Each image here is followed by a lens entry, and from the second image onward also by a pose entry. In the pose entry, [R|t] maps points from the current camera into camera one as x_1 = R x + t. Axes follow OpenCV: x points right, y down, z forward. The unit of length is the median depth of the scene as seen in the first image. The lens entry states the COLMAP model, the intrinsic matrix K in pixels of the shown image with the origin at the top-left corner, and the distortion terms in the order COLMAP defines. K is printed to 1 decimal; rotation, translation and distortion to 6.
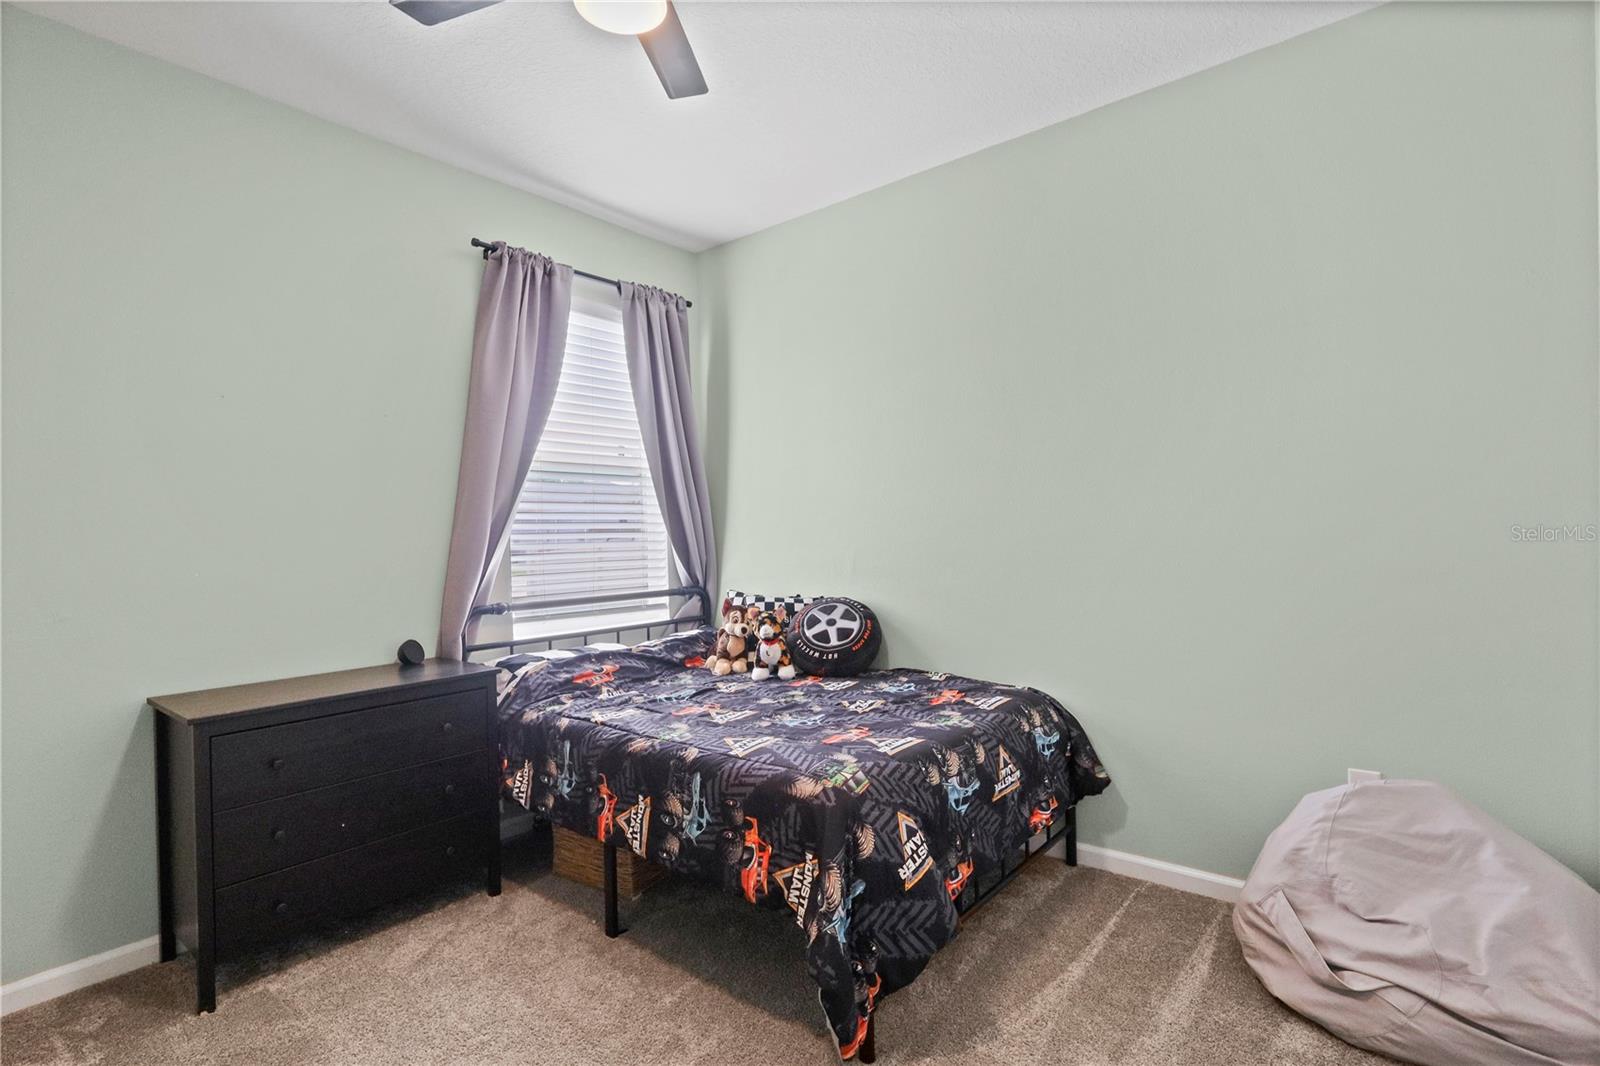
lens RADIAL K [[763.7, 0, 788.5], [0, 763.7, 530.4], [0, 0, 1]] dist [0.000044, 0.000285]
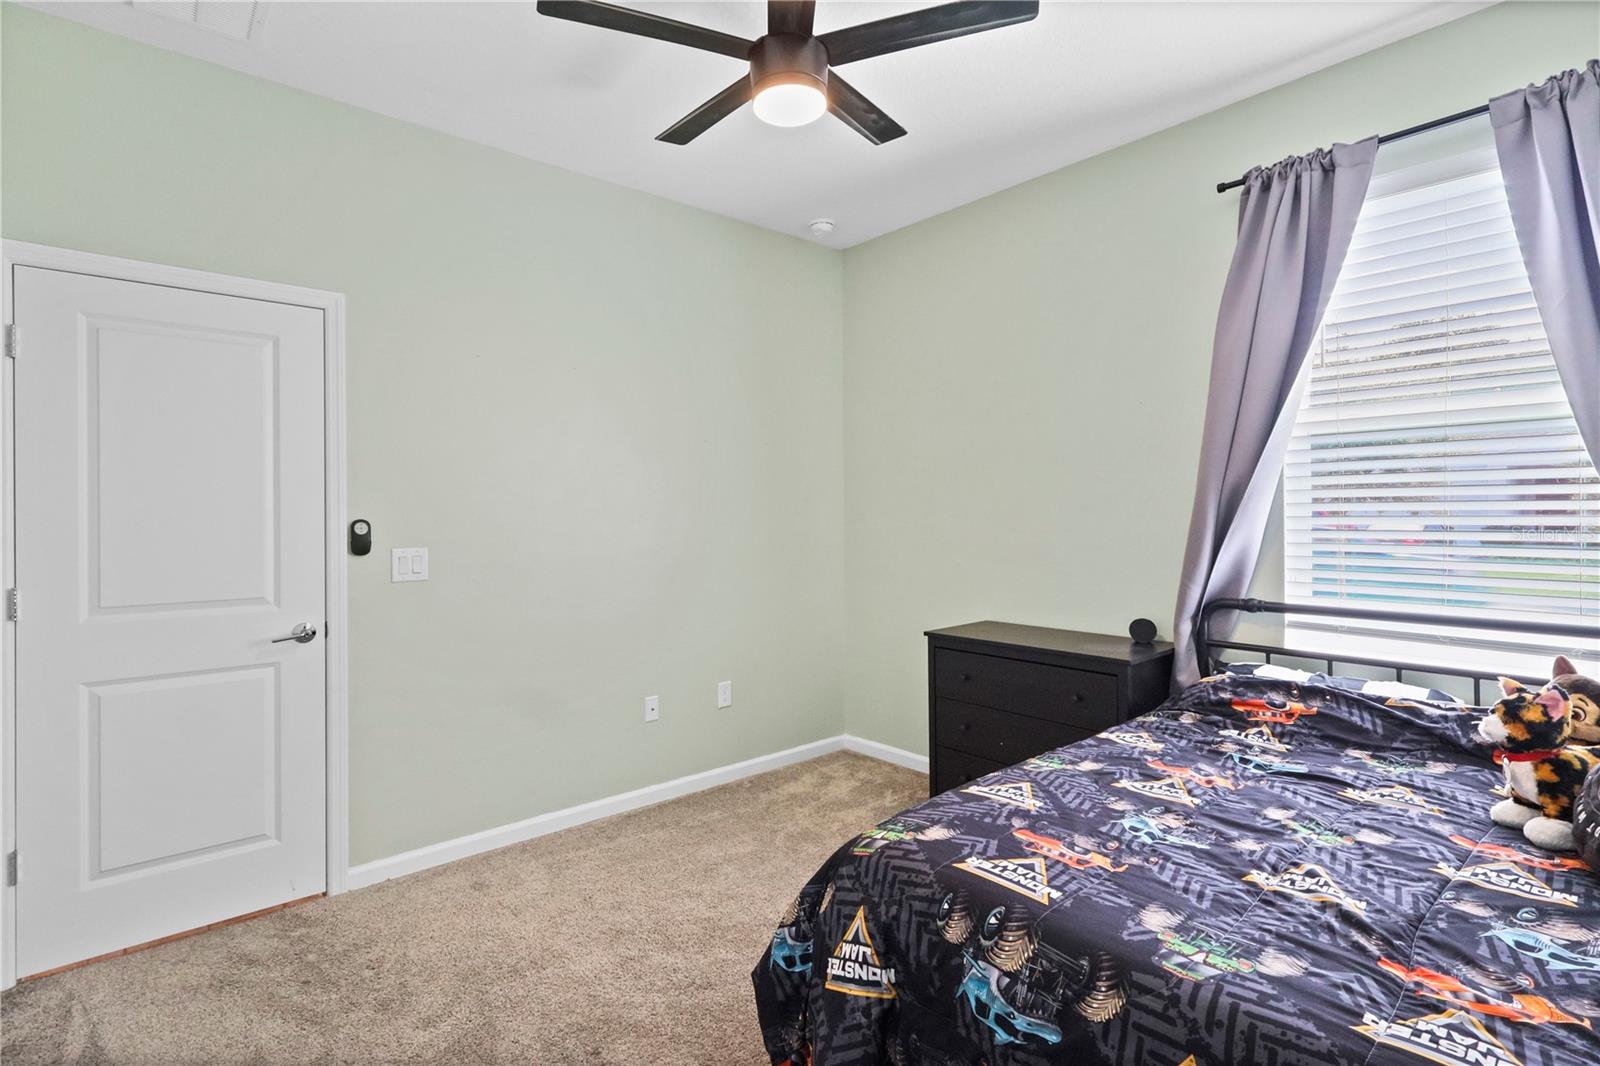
lens RADIAL K [[766.4, 0, 797.7], [0, 766.4, 524.3], [0, 0, 1]] dist [-0.000951, 0.000157]
pose [[-0.149639, 0.040839, -0.987897, 0.724462], [0.012259, 0.999146, 0.039448, -0.038252], [0.988665, -0.006208, -0.150011, 0.845724]]
